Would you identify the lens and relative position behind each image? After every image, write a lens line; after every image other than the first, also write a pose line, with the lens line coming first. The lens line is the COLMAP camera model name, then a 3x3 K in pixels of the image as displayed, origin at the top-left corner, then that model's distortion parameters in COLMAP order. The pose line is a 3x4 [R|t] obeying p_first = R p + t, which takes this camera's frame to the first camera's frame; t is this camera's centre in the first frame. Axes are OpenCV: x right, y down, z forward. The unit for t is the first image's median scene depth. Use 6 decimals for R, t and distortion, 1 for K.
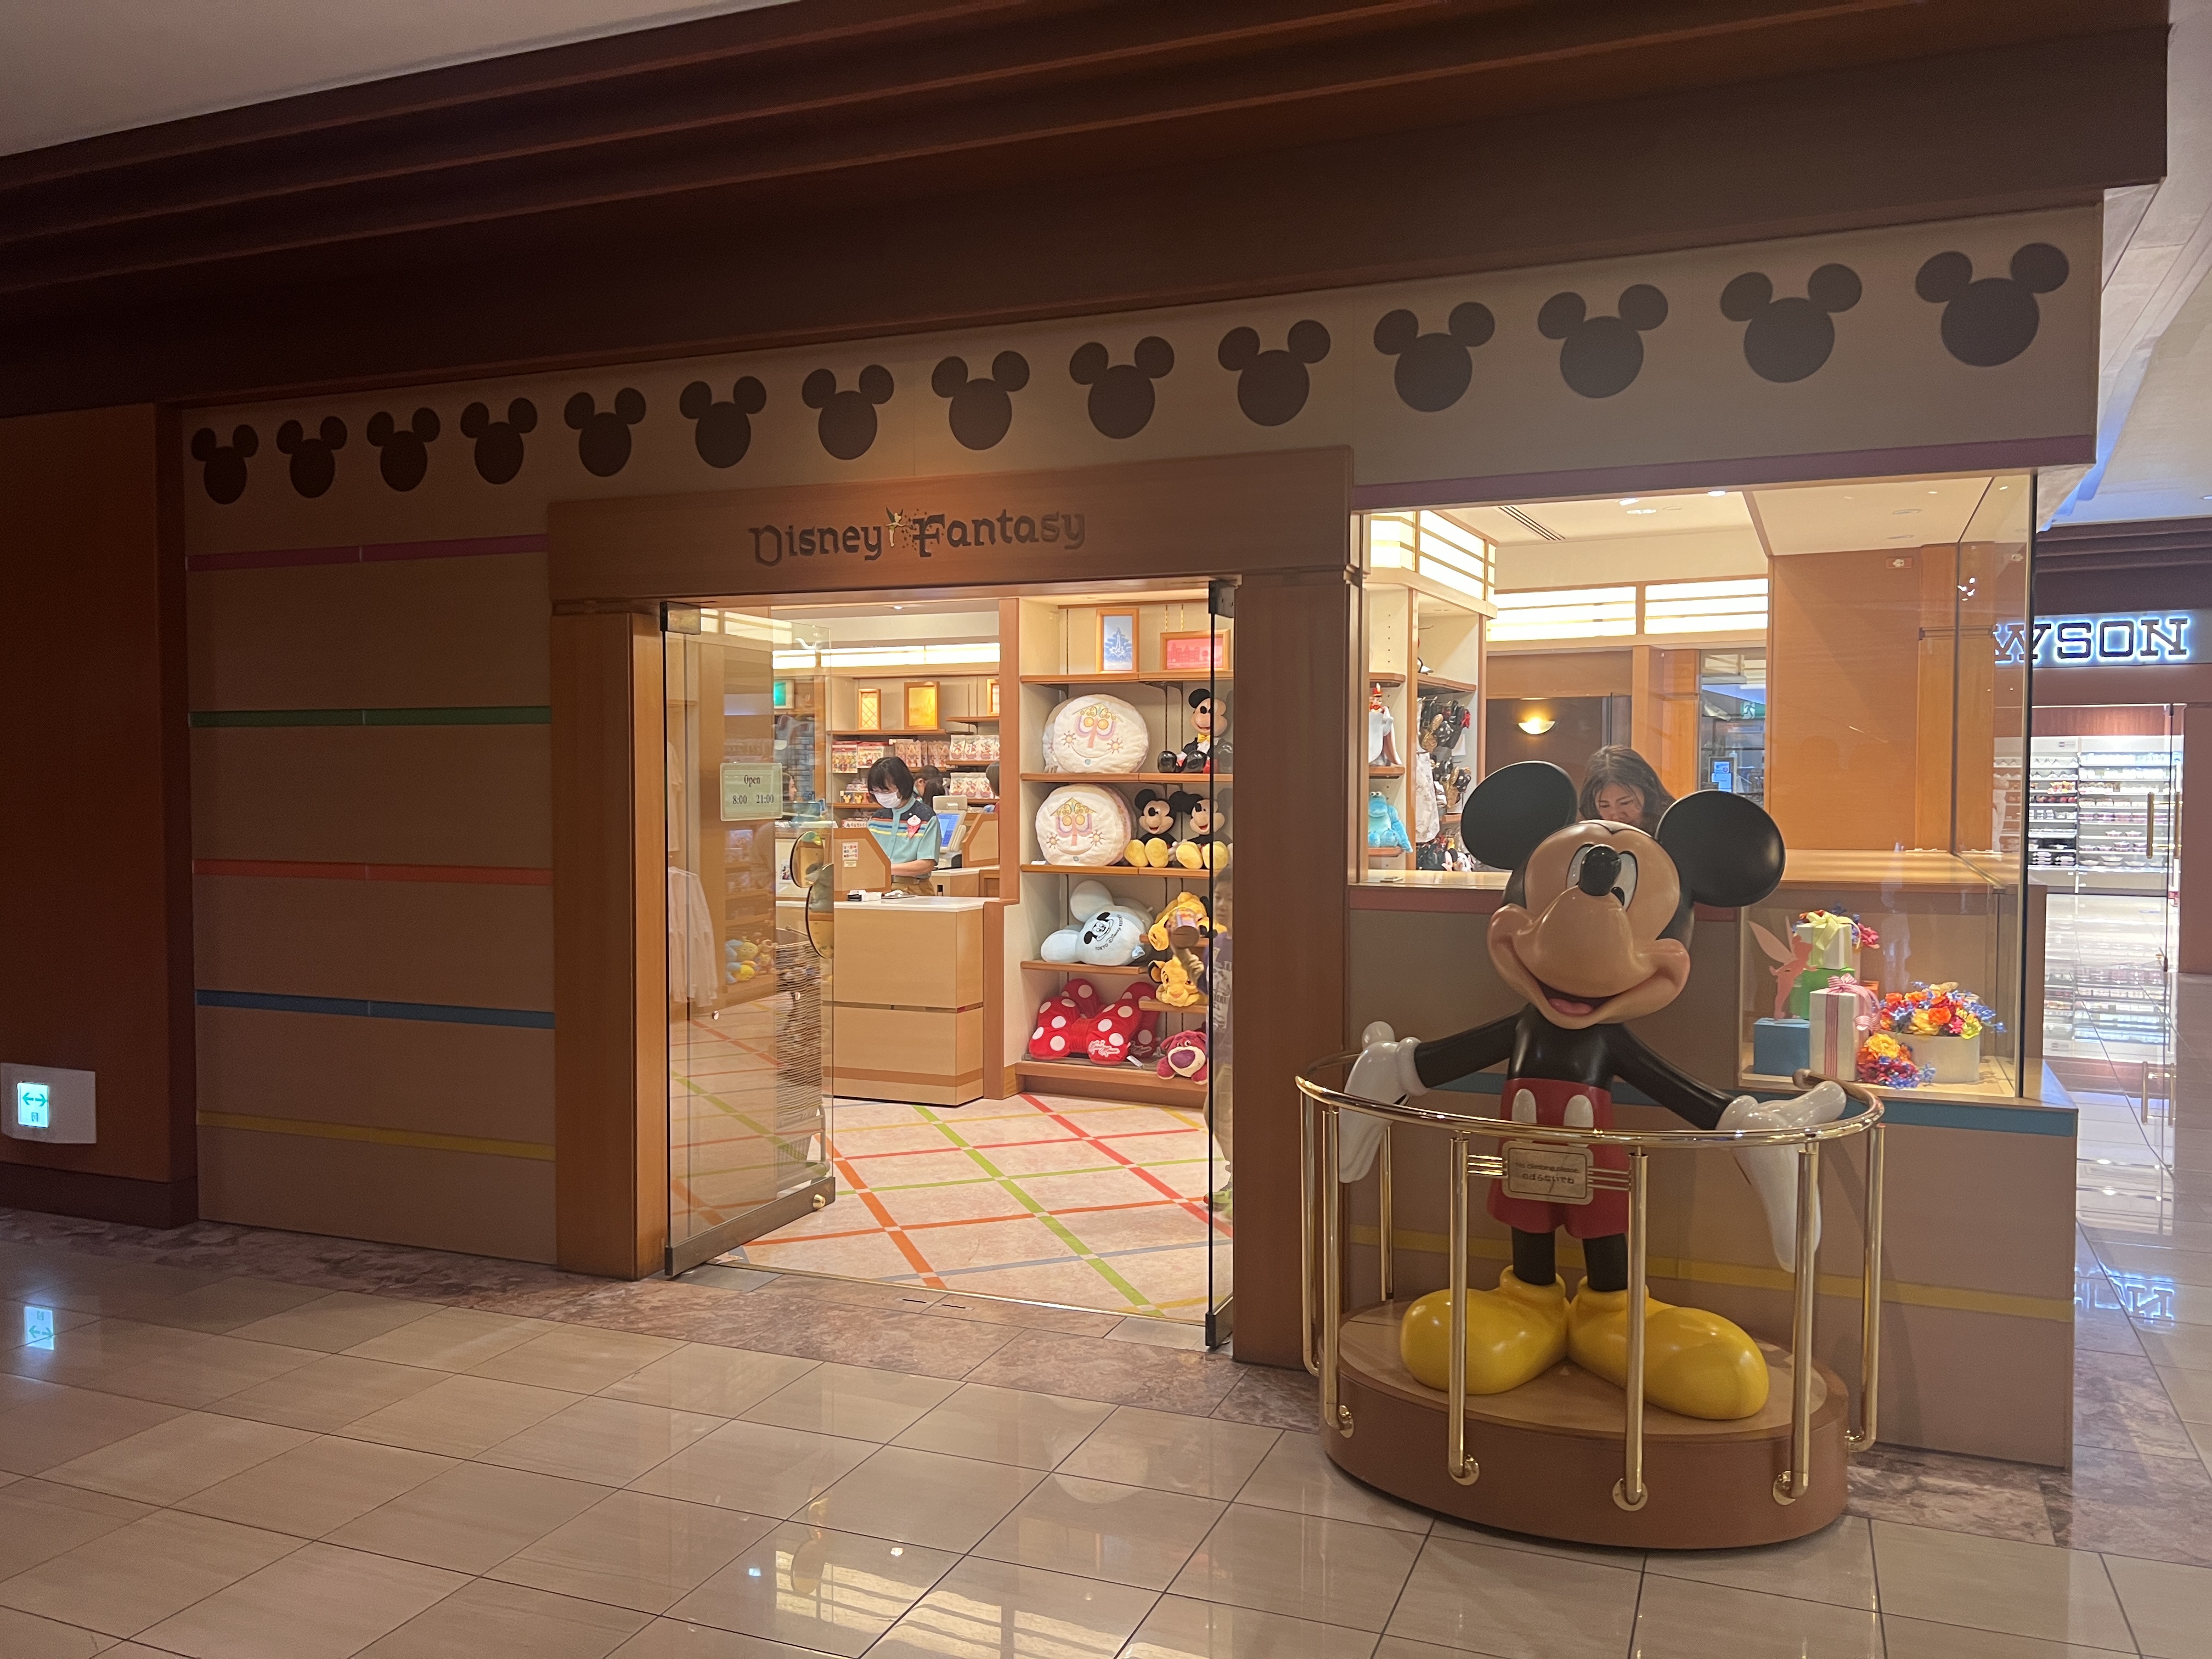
lens RADIAL K [[1663.6, 0, 1112.5], [0, 1663.6, 824.6], [0, 0, 1]] dist [0.035274, -0.002244]
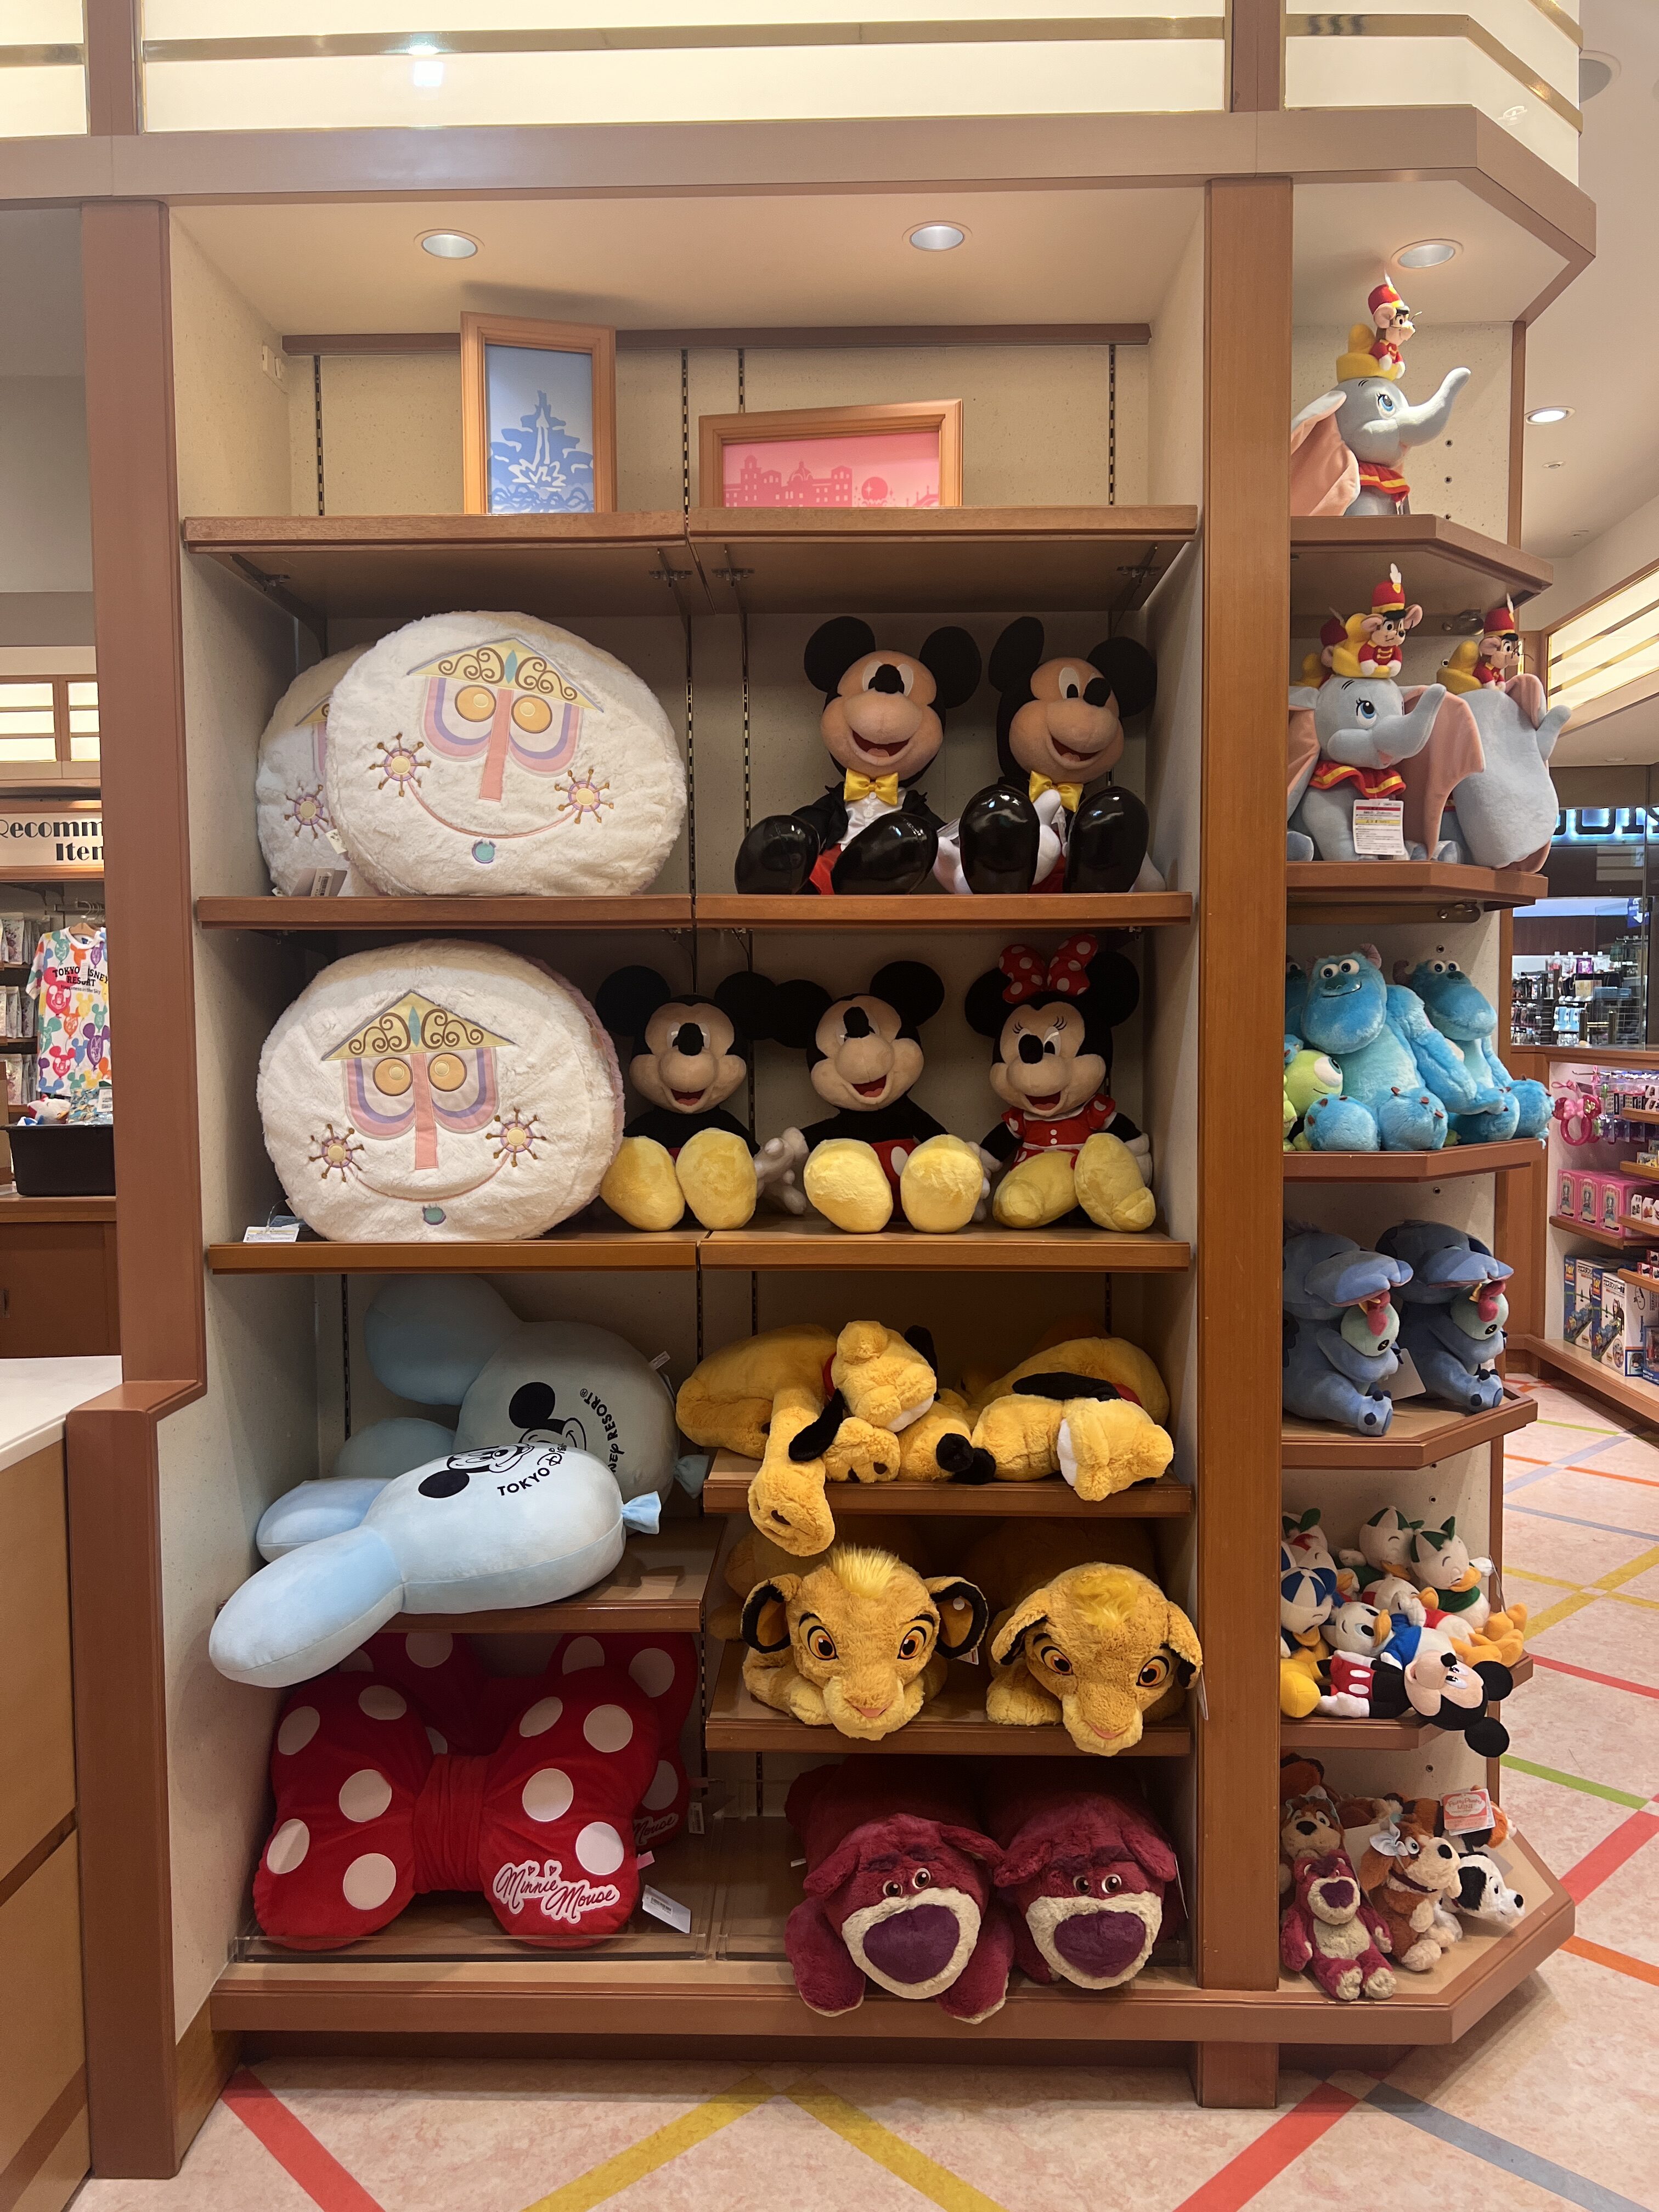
lens RADIAL K [[1663.6, 0, 814.1], [0, 1663.6, 1115.0], [0, 0, 1]] dist [0.035274, -0.002244]
pose [[0.916143, -0.035713, 0.399258, -0.073018], [0.027836, 0.999287, 0.025512, -0.001034], [-0.399884, -0.012259, 0.916484, 0.724986]]
